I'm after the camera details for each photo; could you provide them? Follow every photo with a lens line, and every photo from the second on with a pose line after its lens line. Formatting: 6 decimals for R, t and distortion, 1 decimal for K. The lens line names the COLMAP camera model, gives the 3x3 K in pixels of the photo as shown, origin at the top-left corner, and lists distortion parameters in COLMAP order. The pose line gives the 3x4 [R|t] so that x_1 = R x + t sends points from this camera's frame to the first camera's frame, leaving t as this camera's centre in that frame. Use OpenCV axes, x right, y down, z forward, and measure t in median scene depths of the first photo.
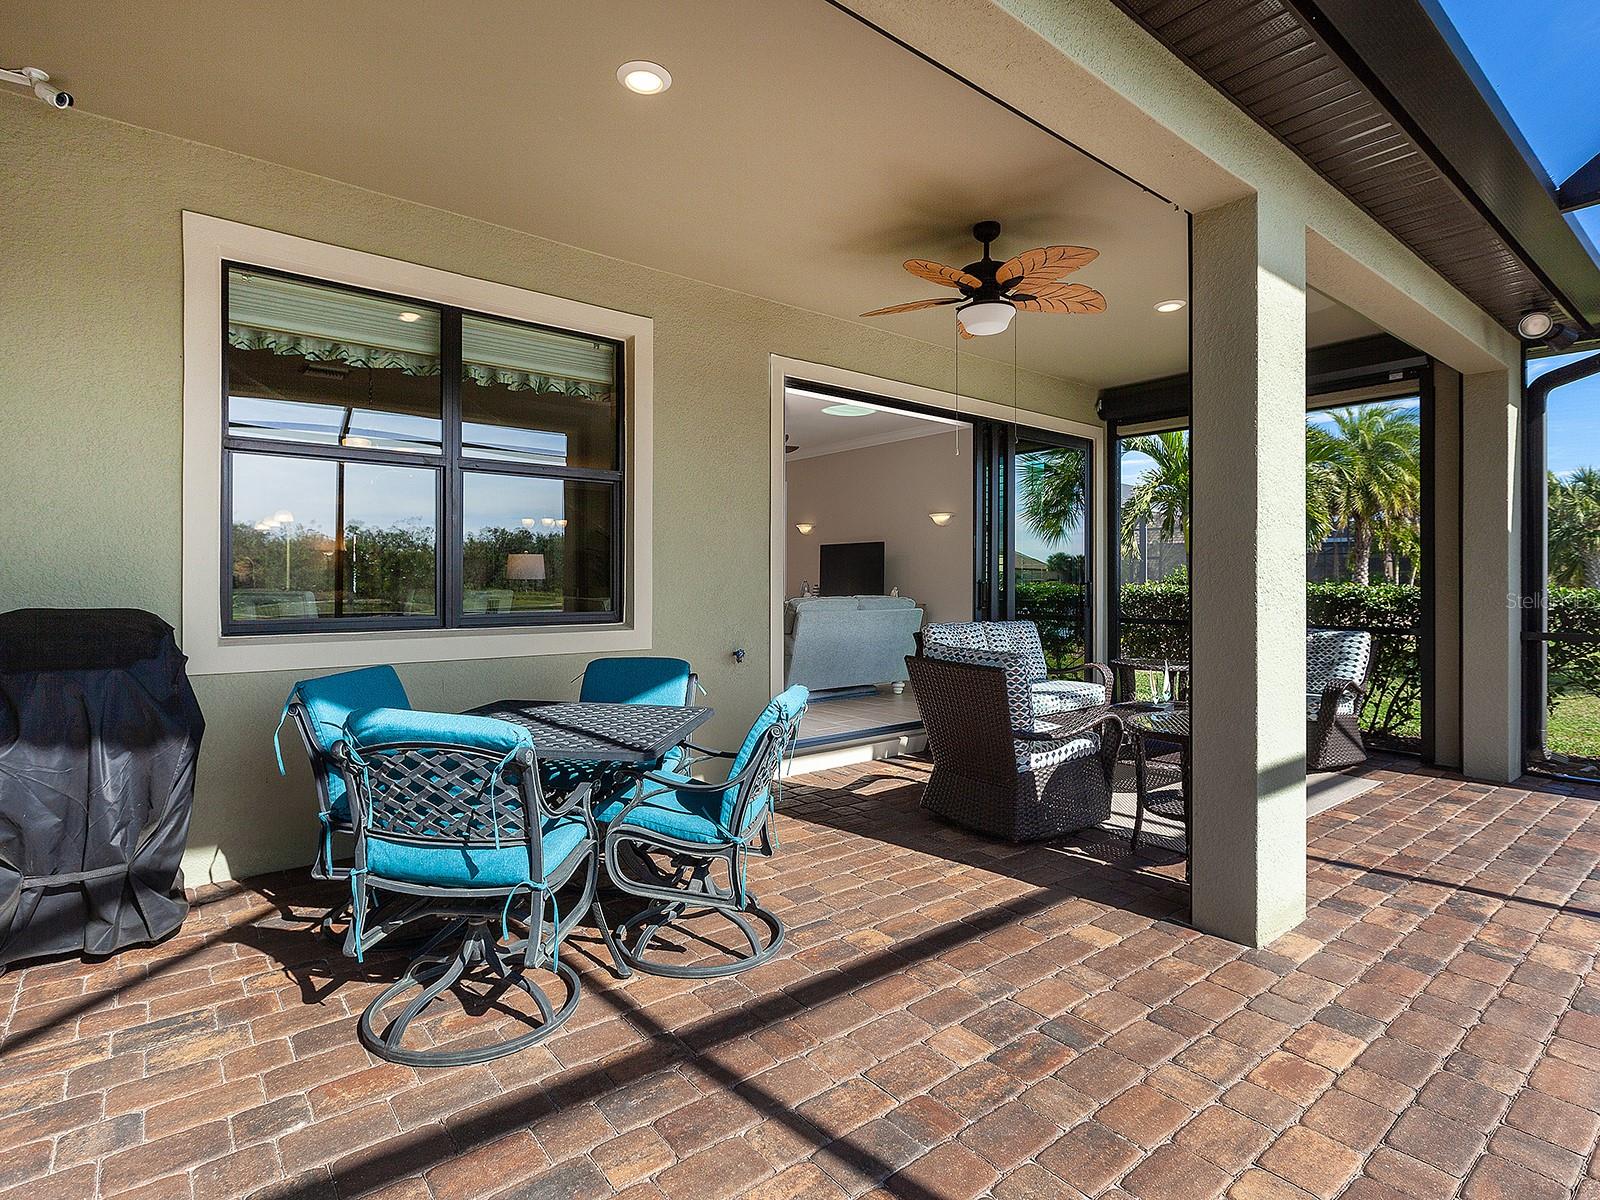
lens RADIAL K [[814.1, 0, 827.2], [0, 814.1, 573.7], [0, 0, 1]] dist [-0.001736, -0.000196]
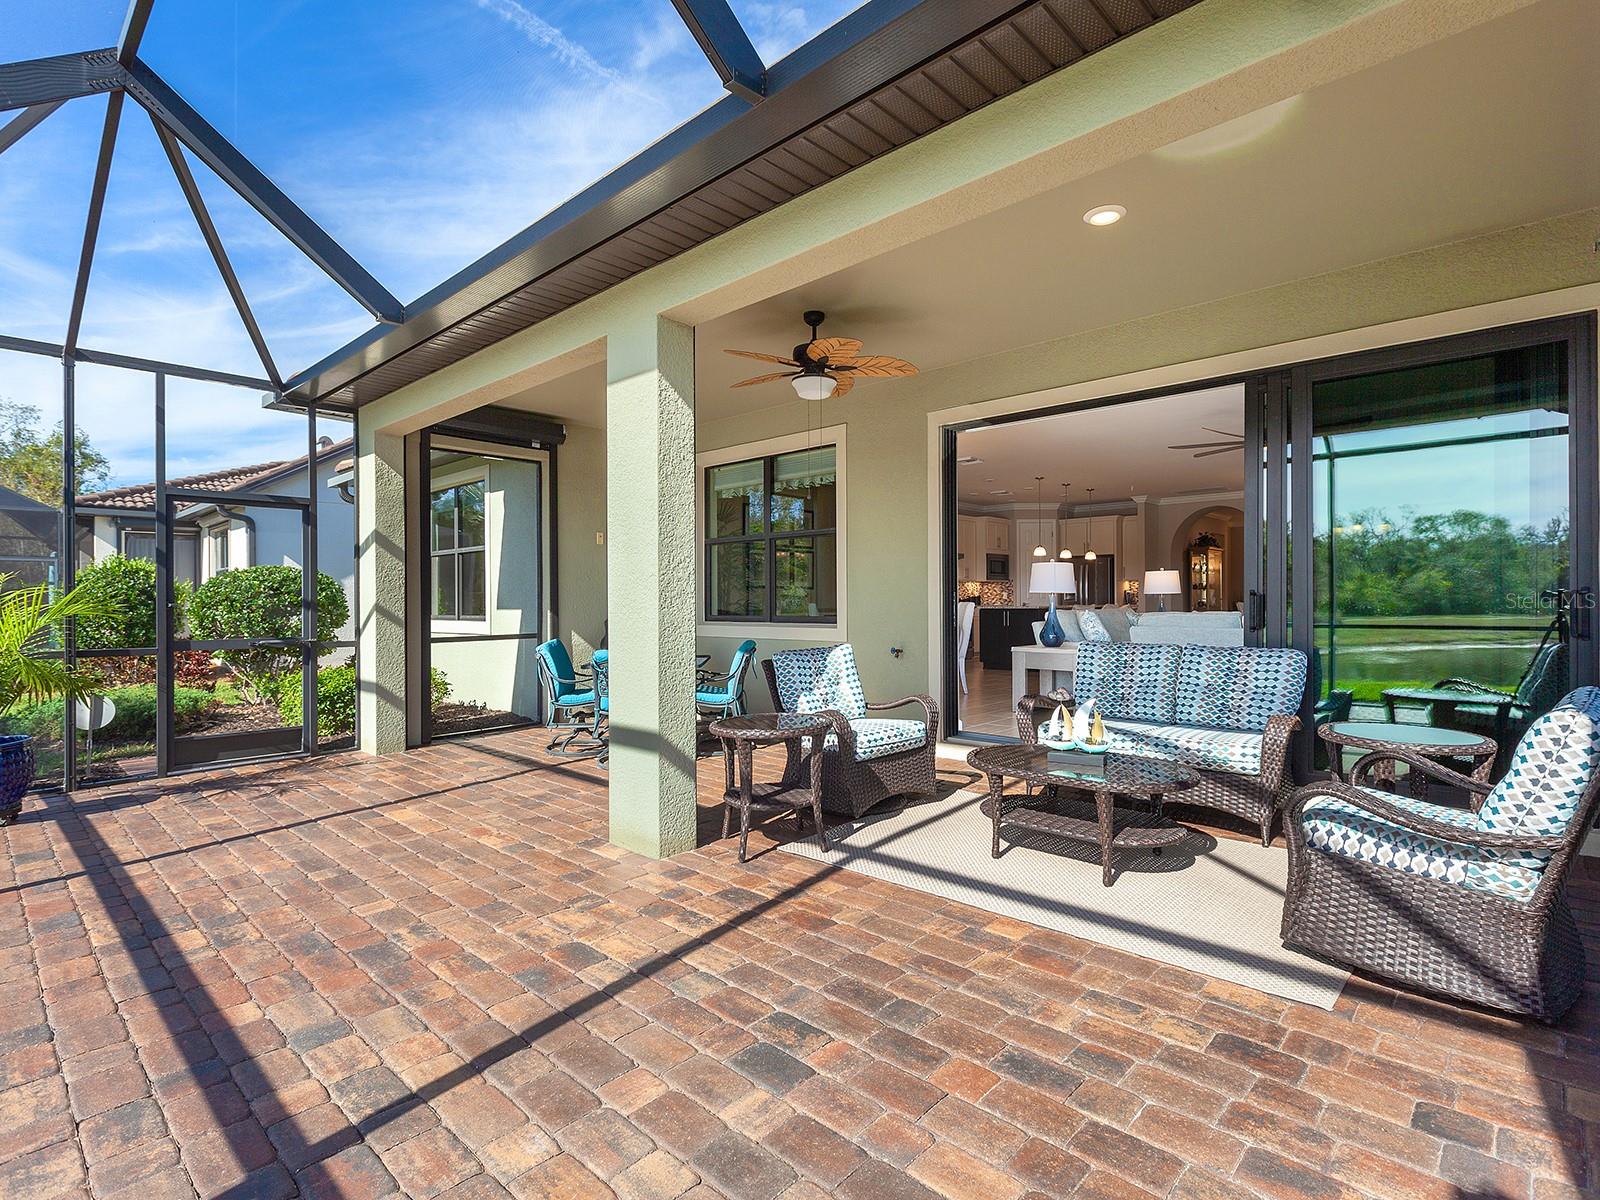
lens RADIAL K [[803.7, 0, 793.3], [0, 803.7, 574.7], [0, 0, 1]] dist [-0.003264, -0.000385]
pose [[0.124533, -0.033884, -0.991637, 1.549528], [0.014131, 0.999376, -0.032374, 0.018611], [0.992115, -0.009981, 0.124934, 0.875745]]
